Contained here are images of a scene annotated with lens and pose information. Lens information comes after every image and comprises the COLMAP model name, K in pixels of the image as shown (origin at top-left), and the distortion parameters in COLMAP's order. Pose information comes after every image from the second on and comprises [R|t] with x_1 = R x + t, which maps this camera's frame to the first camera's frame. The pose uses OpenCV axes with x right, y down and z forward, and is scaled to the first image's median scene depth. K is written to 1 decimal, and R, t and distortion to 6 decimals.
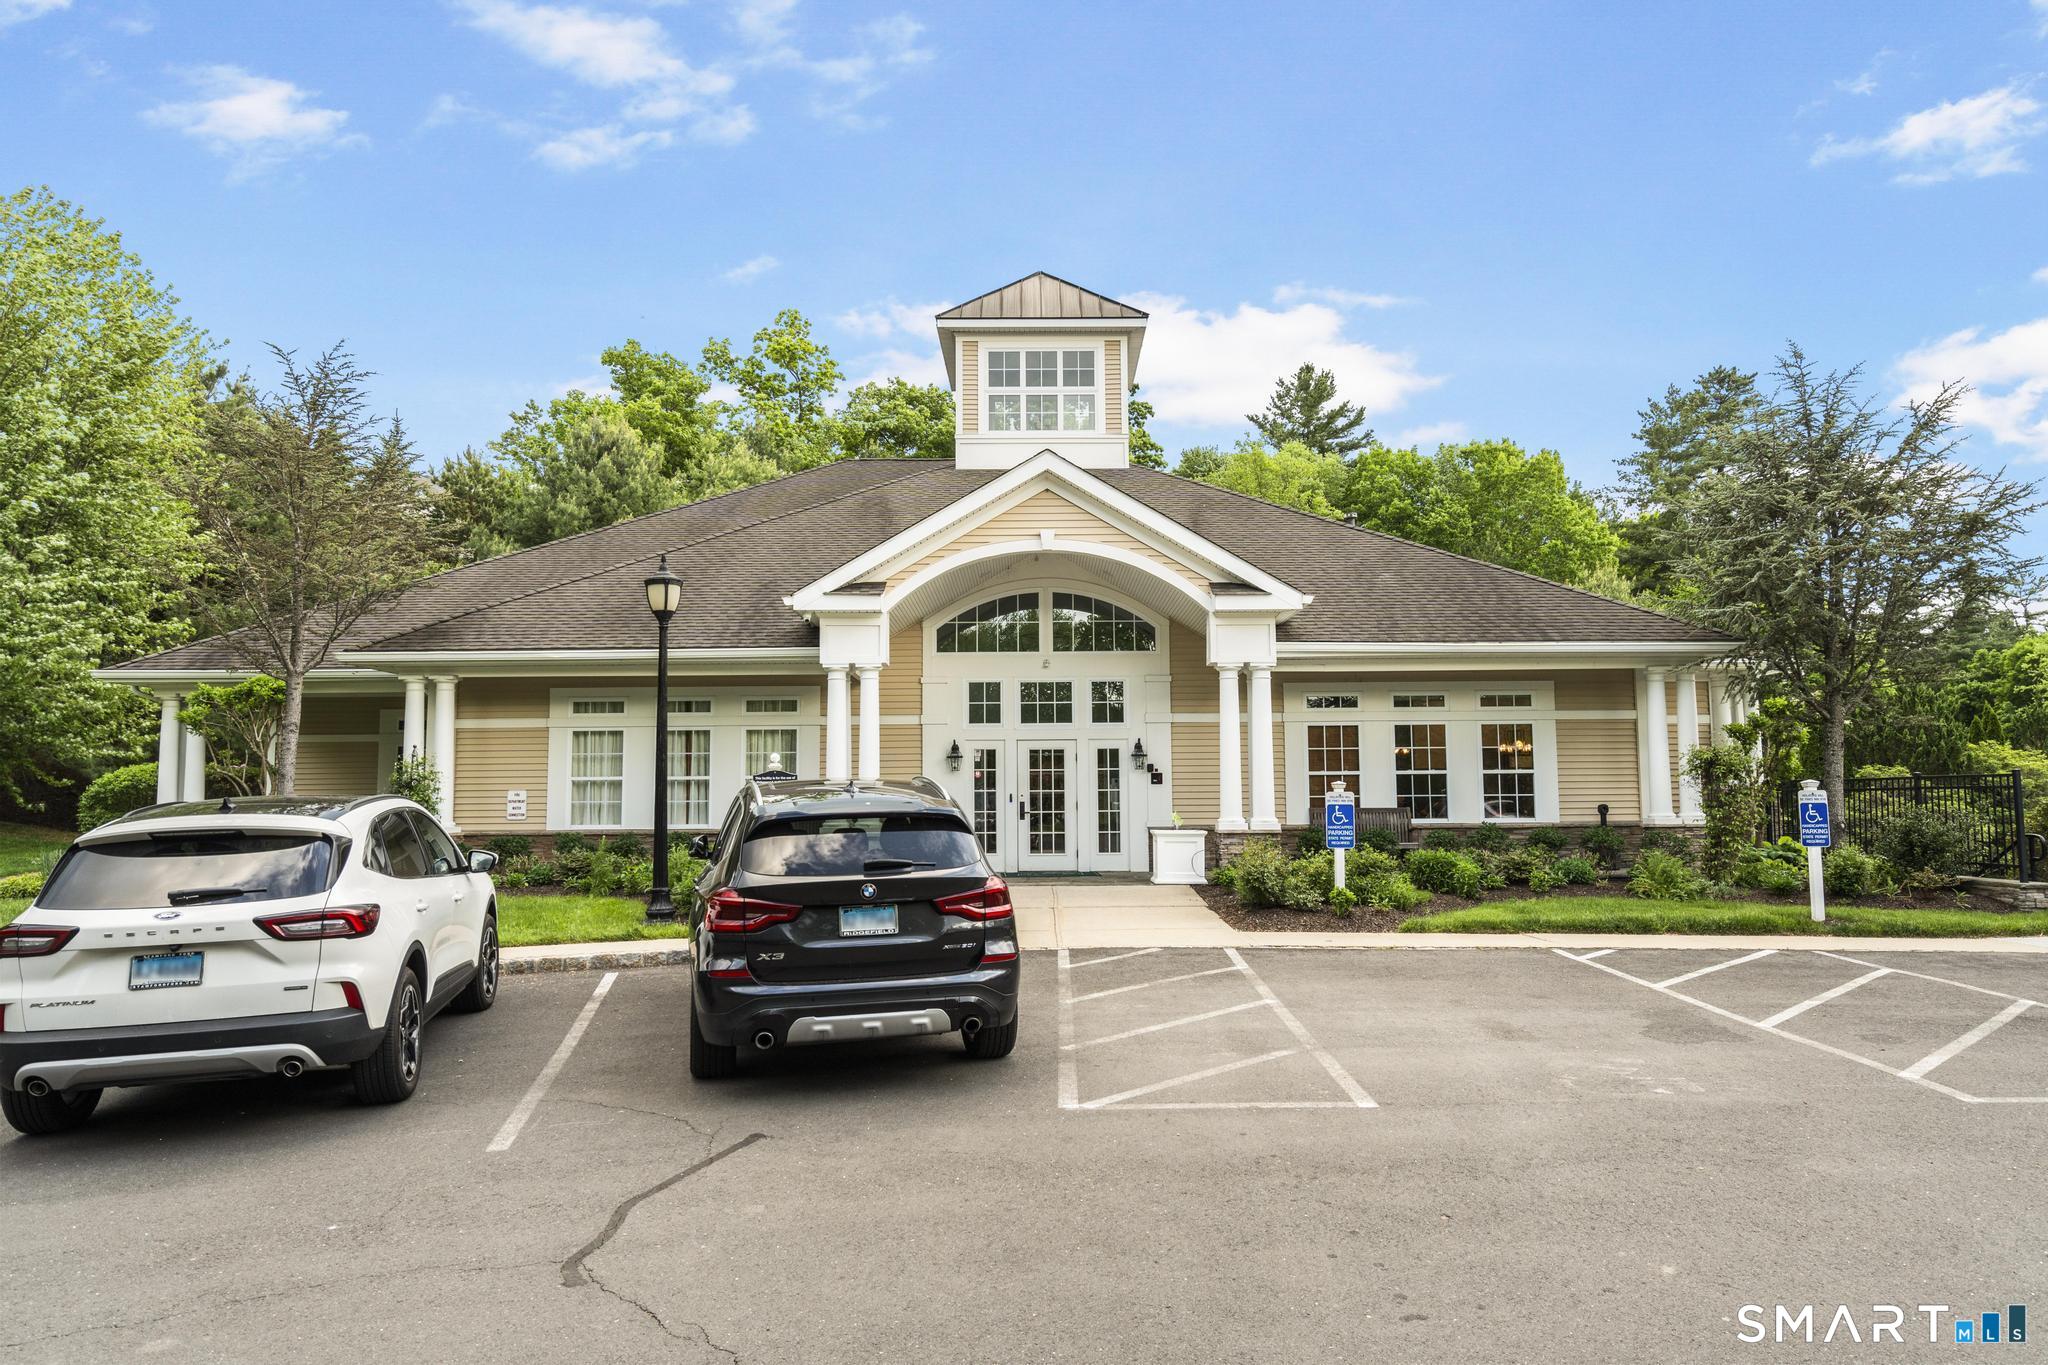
lens RADIAL K [[1319.1, 0, 1024.0], [0, 1319.1, 682.5], [0, 0, 1]] dist [-0.022147, 0.037896]
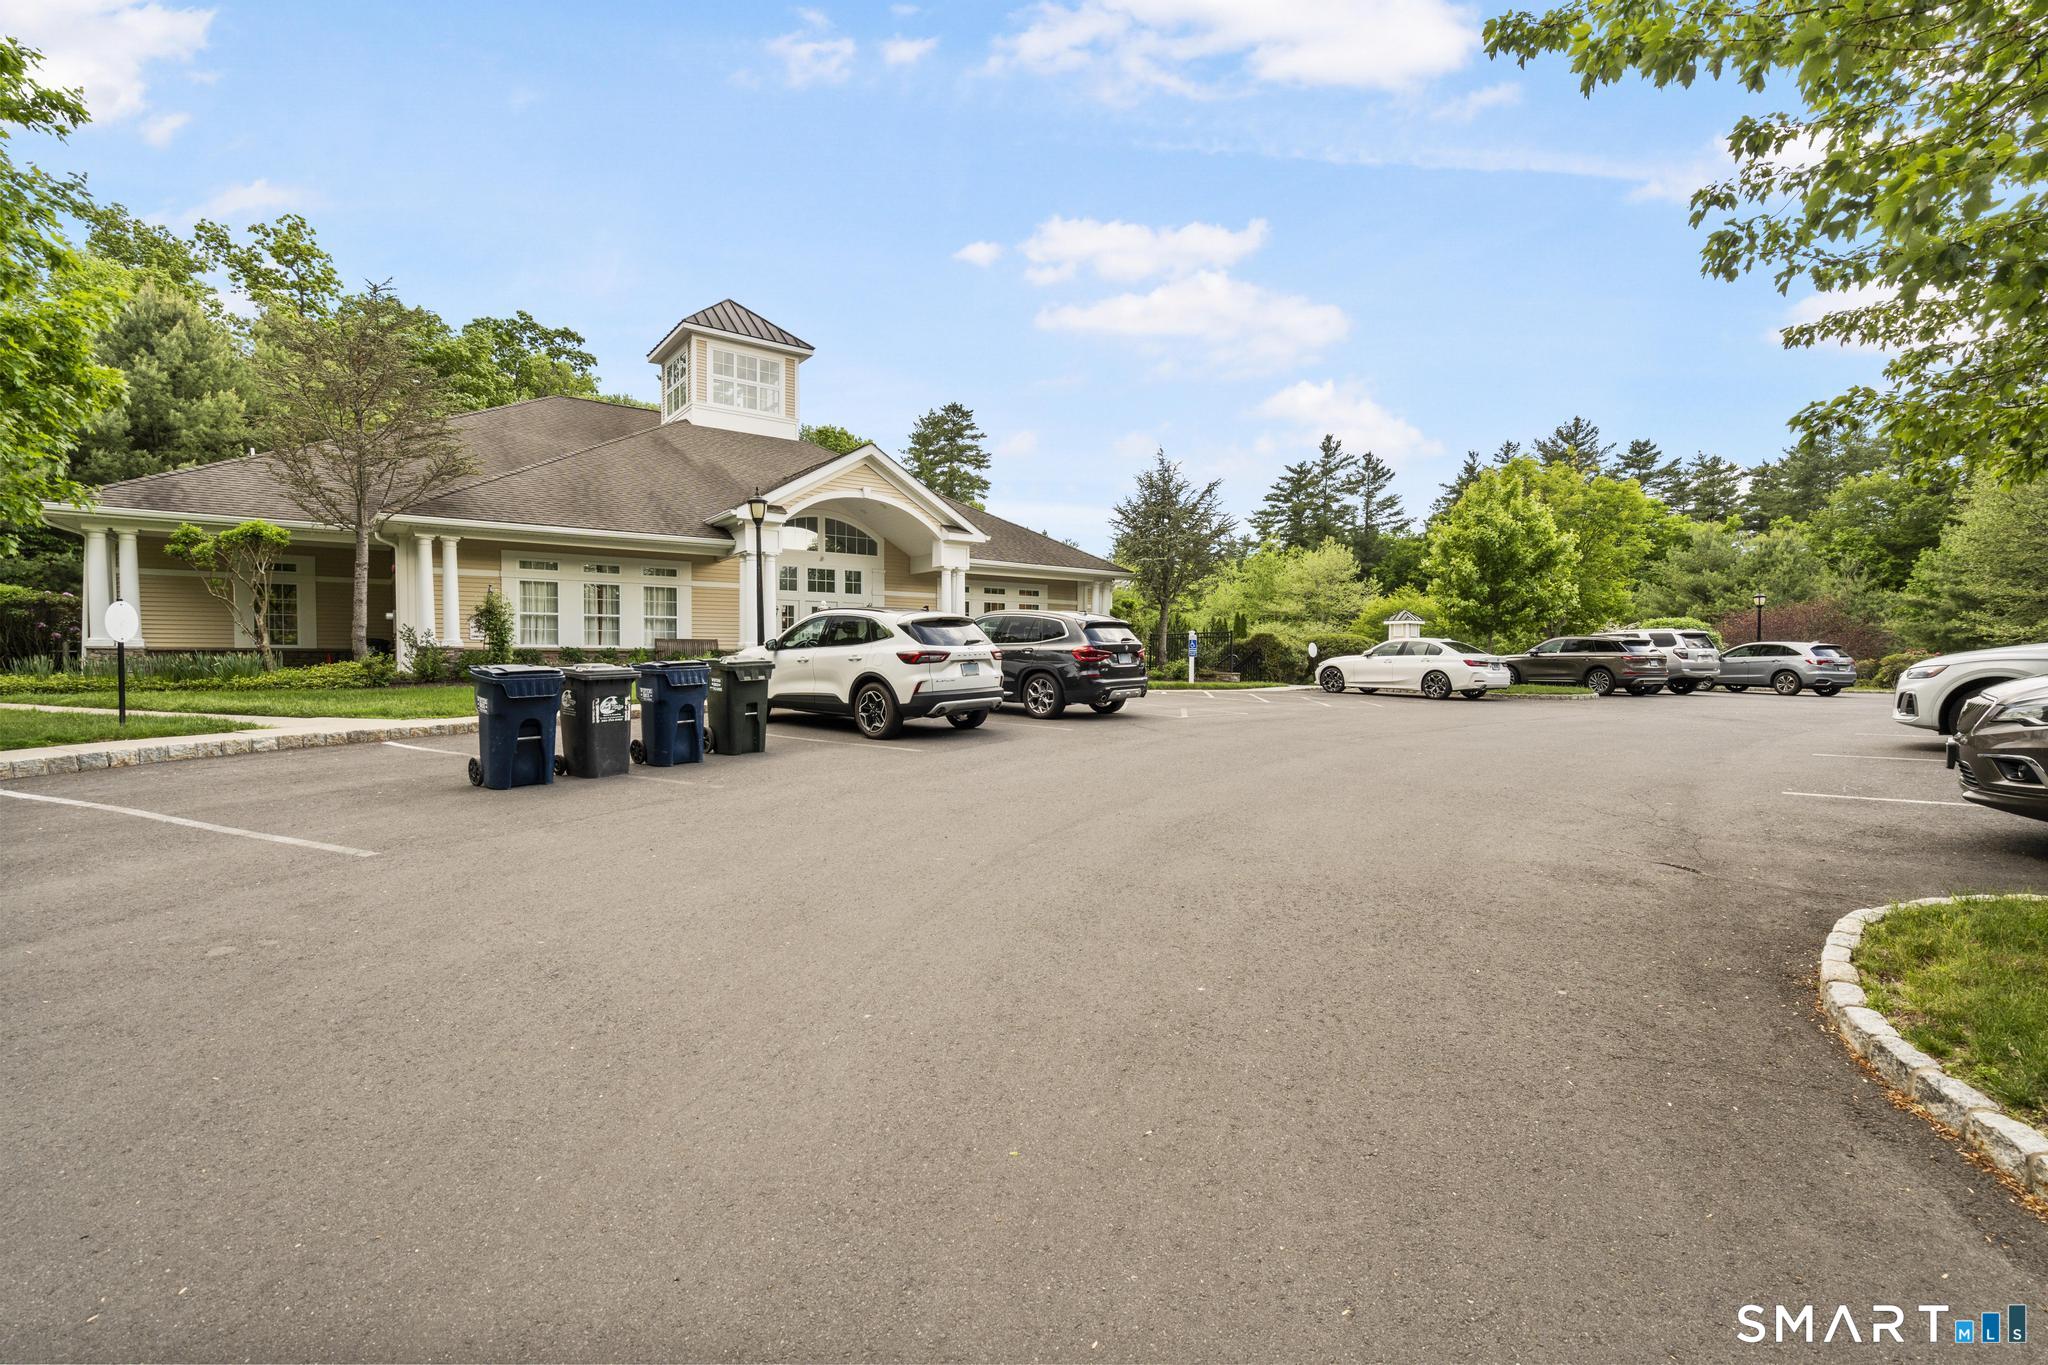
lens RADIAL K [[920.7, 0, 1024.0], [0, 920.7, 682.5], [0, 0, 1]] dist [0.000103, 0.000278]
pose [[0.798953, -0.005887, 0.601365, -0.506712], [-0.061548, 0.993901, 0.091501, 0.021218], [-0.598236, -0.110118, 0.793718, -0.159889]]
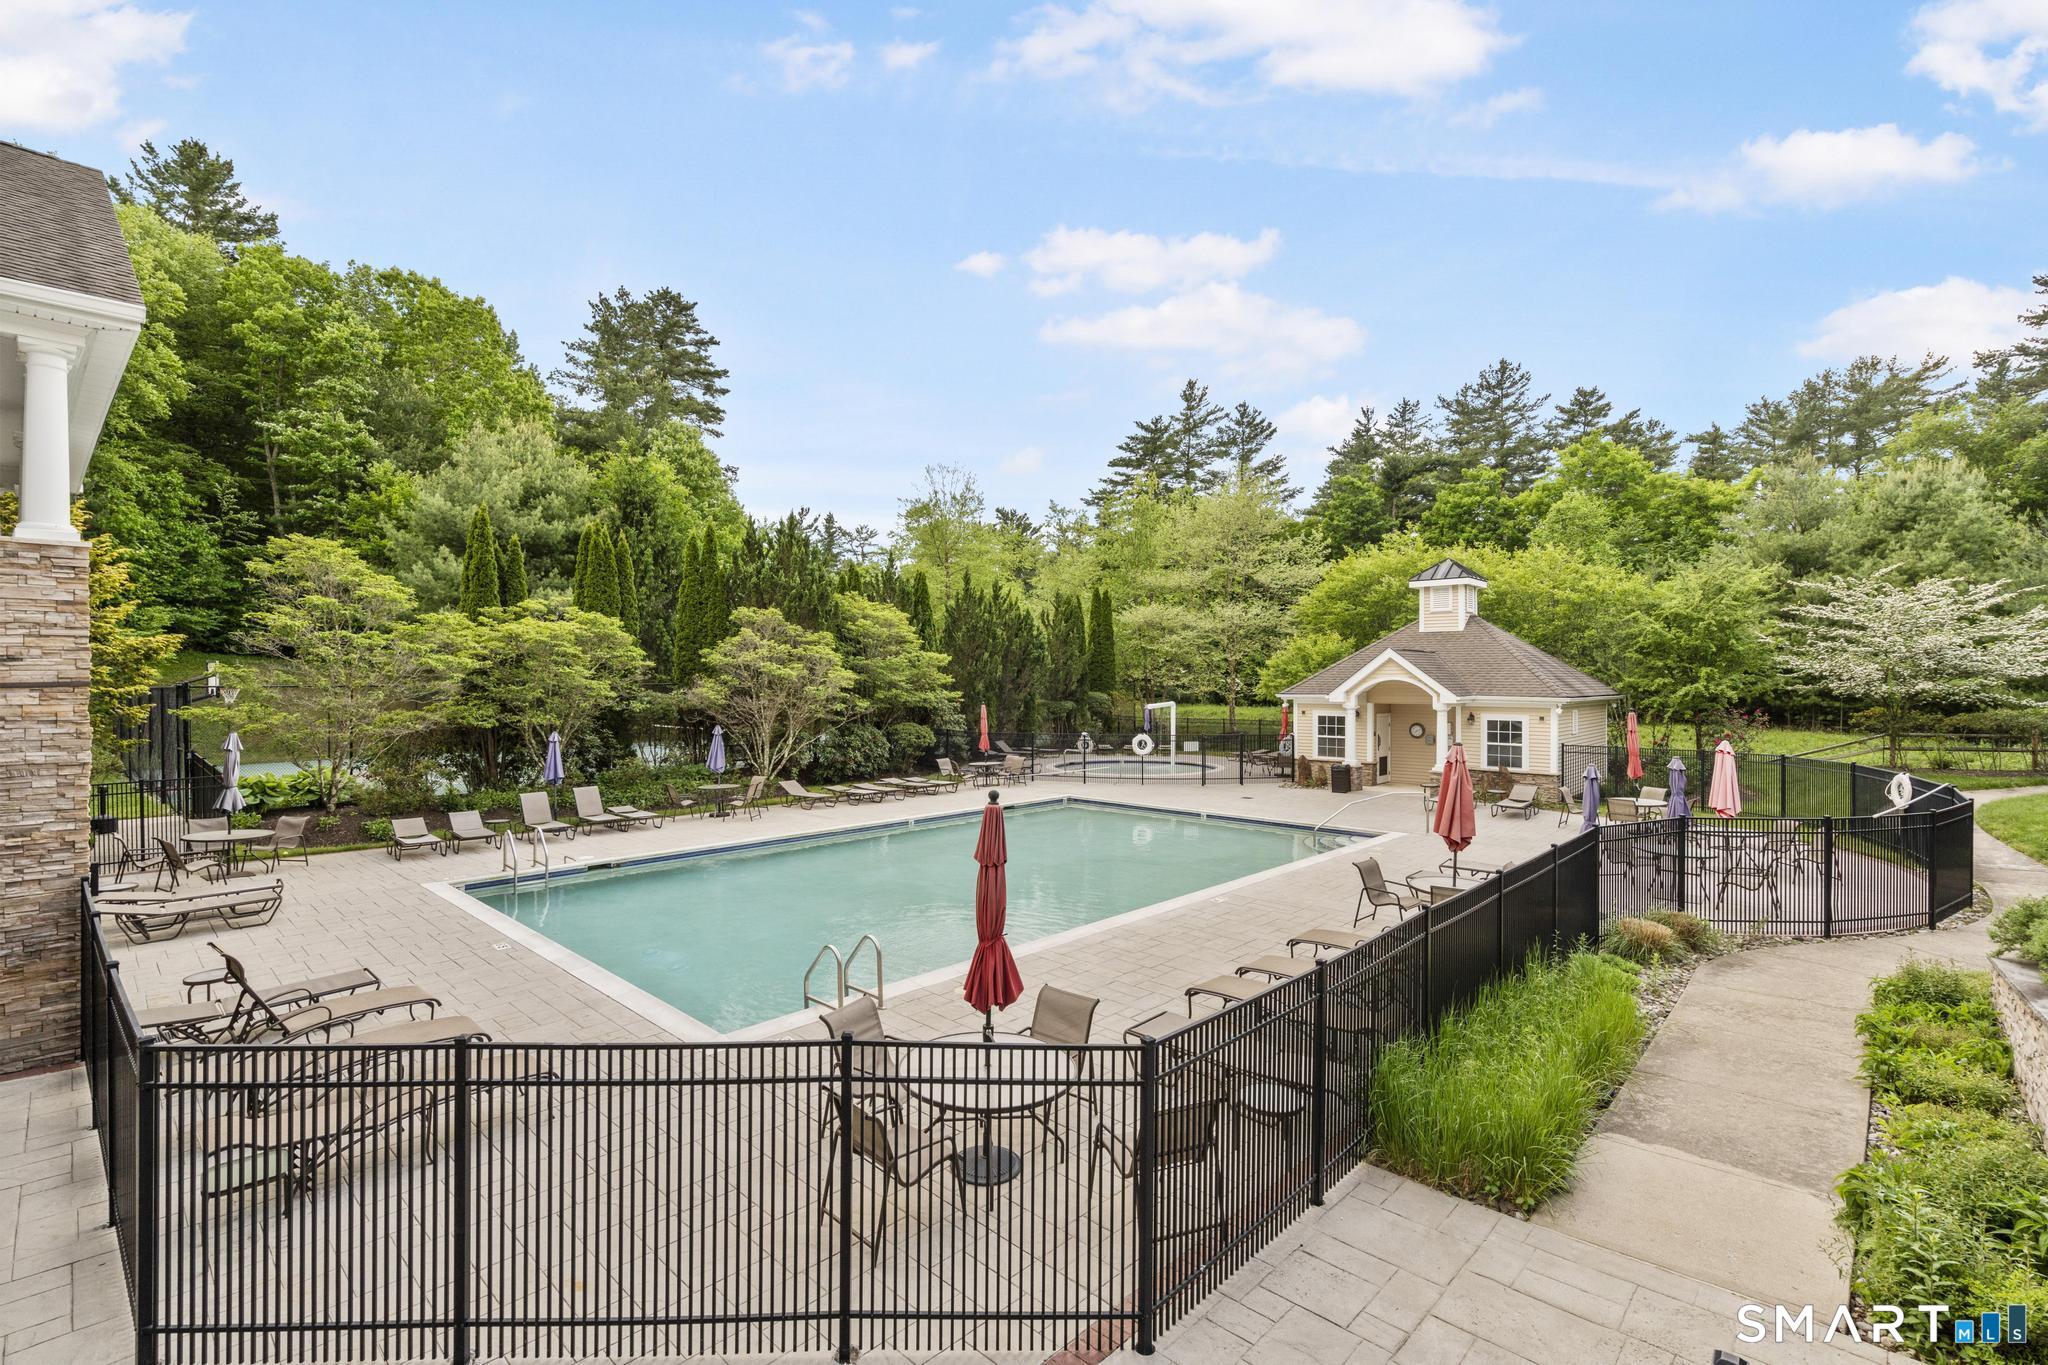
lens RADIAL K [[920.7, 0, 1024.0], [0, 920.7, 682.5], [0, 0, 1]] dist [0.000103, 0.000278]
pose [[0.670613, 0.003516, 0.741799, 0.646249], [-0.070237, 0.995797, 0.058777, 0.133665], [-0.738475, -0.091519, 0.668042, 0.924429]]
